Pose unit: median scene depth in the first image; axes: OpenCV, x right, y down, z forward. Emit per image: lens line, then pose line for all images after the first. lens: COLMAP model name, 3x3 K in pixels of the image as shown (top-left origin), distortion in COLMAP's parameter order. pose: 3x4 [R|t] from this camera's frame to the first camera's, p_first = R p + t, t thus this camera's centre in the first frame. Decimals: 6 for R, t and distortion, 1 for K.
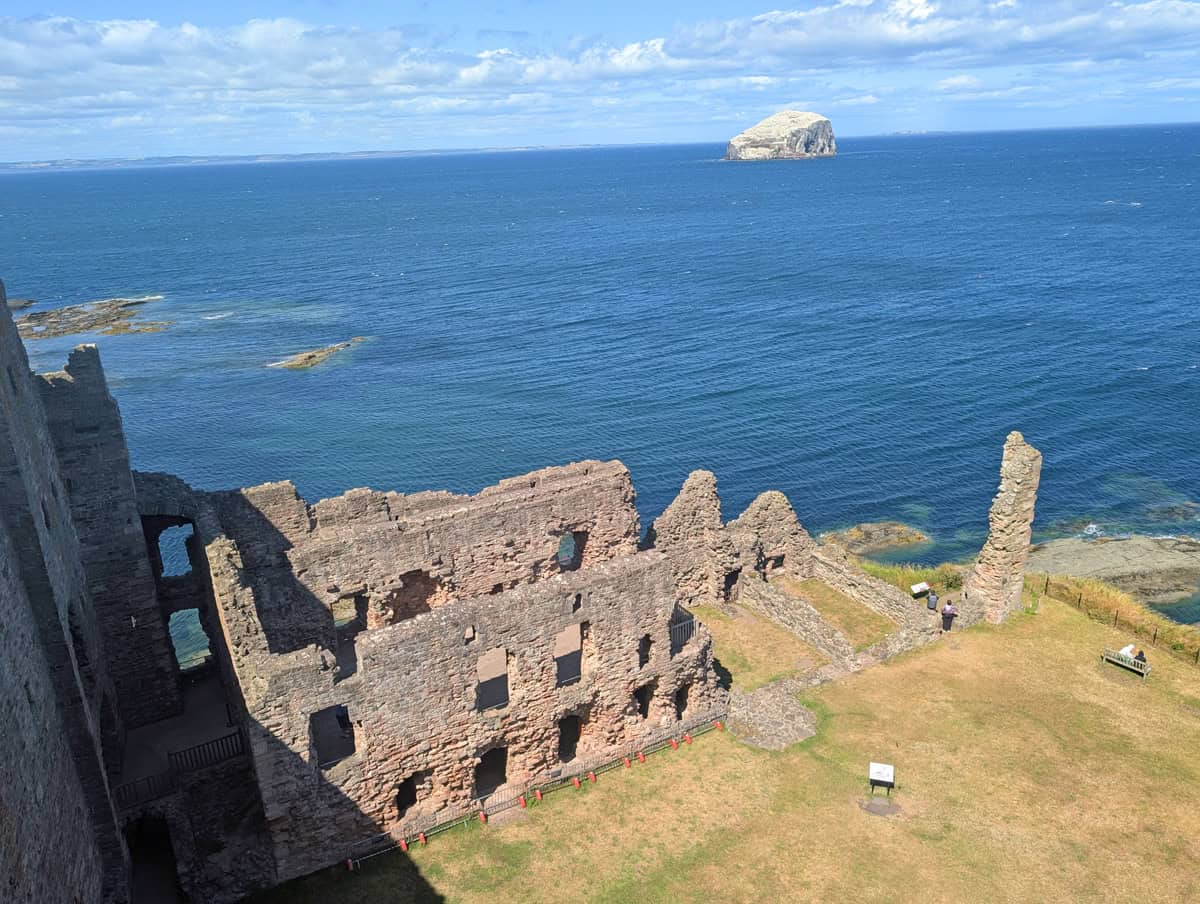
lens RADIAL K [[923.9, 0, 600.0], [0, 923.9, 452.0], [0, 0, 1]] dist [0.091685, -0.084222]
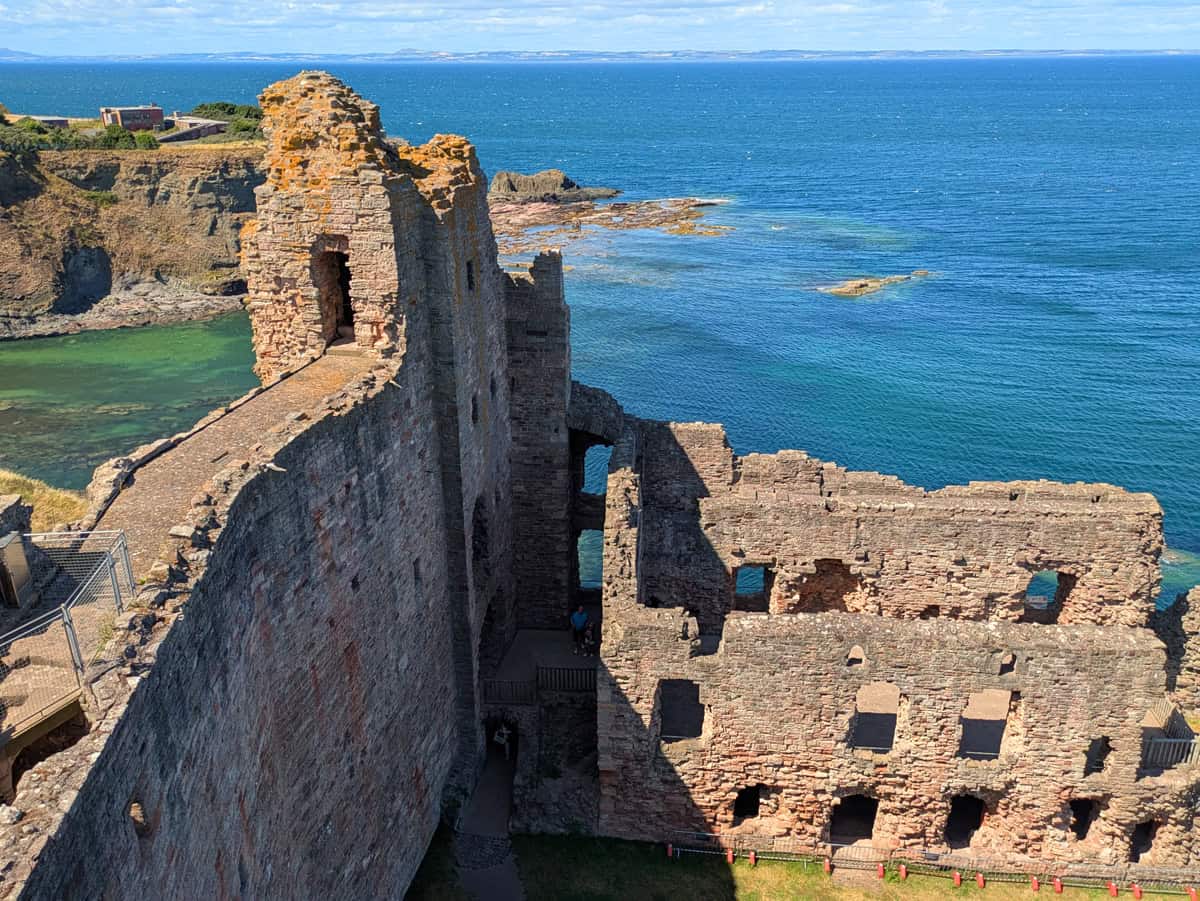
lens RADIAL K [[1039.8, 0, 600.0], [0, 1039.8, 450.5], [0, 0, 1]] dist [0.099664, -0.100326]
pose [[0.832077, 0.236629, -0.501653, 0.088004], [-0.209175, 0.971522, 0.111313, -0.034738], [0.513707, 0.012312, 0.857878, 0.069080]]
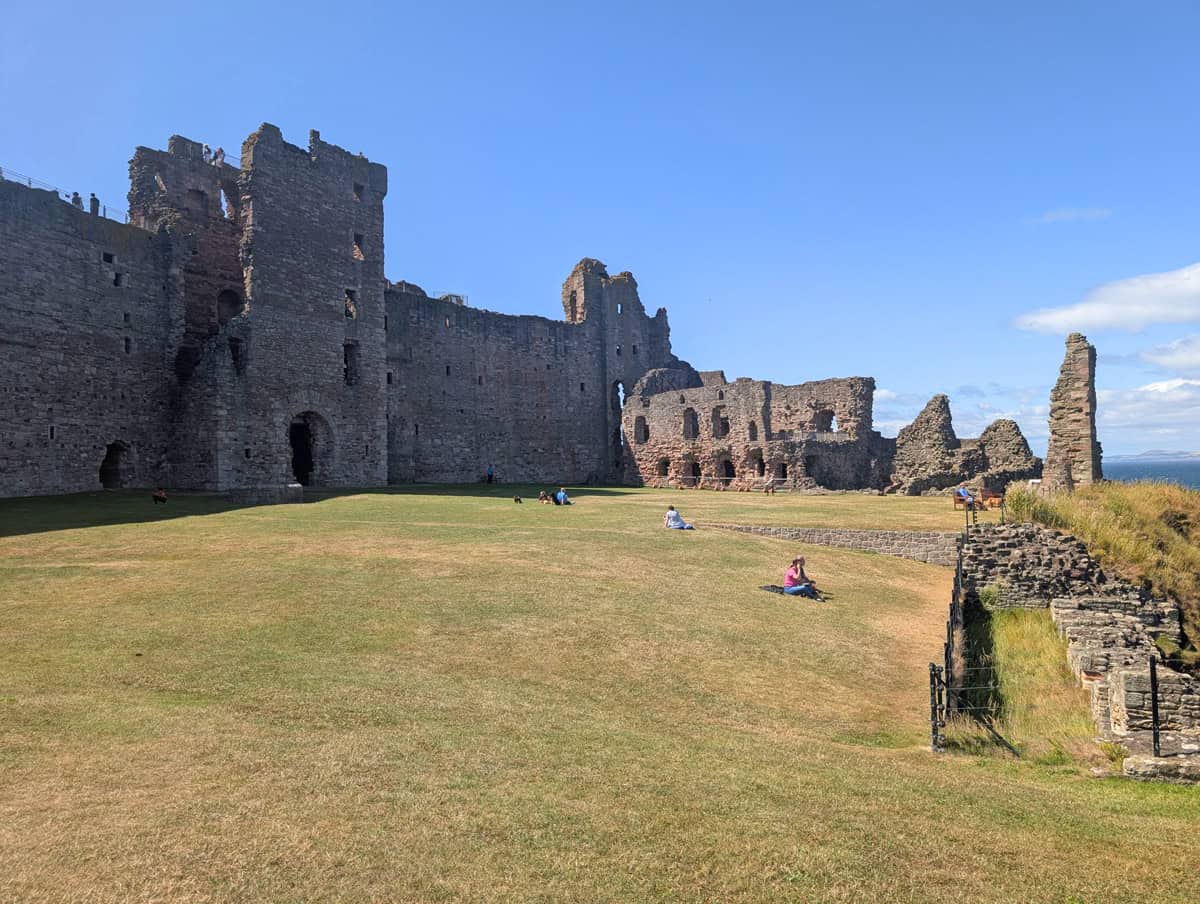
lens RADIAL K [[923.9, 0, 600.0], [0, 923.9, 452.0], [0, 0, 1]] dist [0.091685, -0.084222]
pose [[0.215685, -0.011990, -0.976389, 1.927439], [-0.308160, 0.947989, -0.079714, 0.523641], [0.926562, 0.318077, 0.200772, 0.332550]]
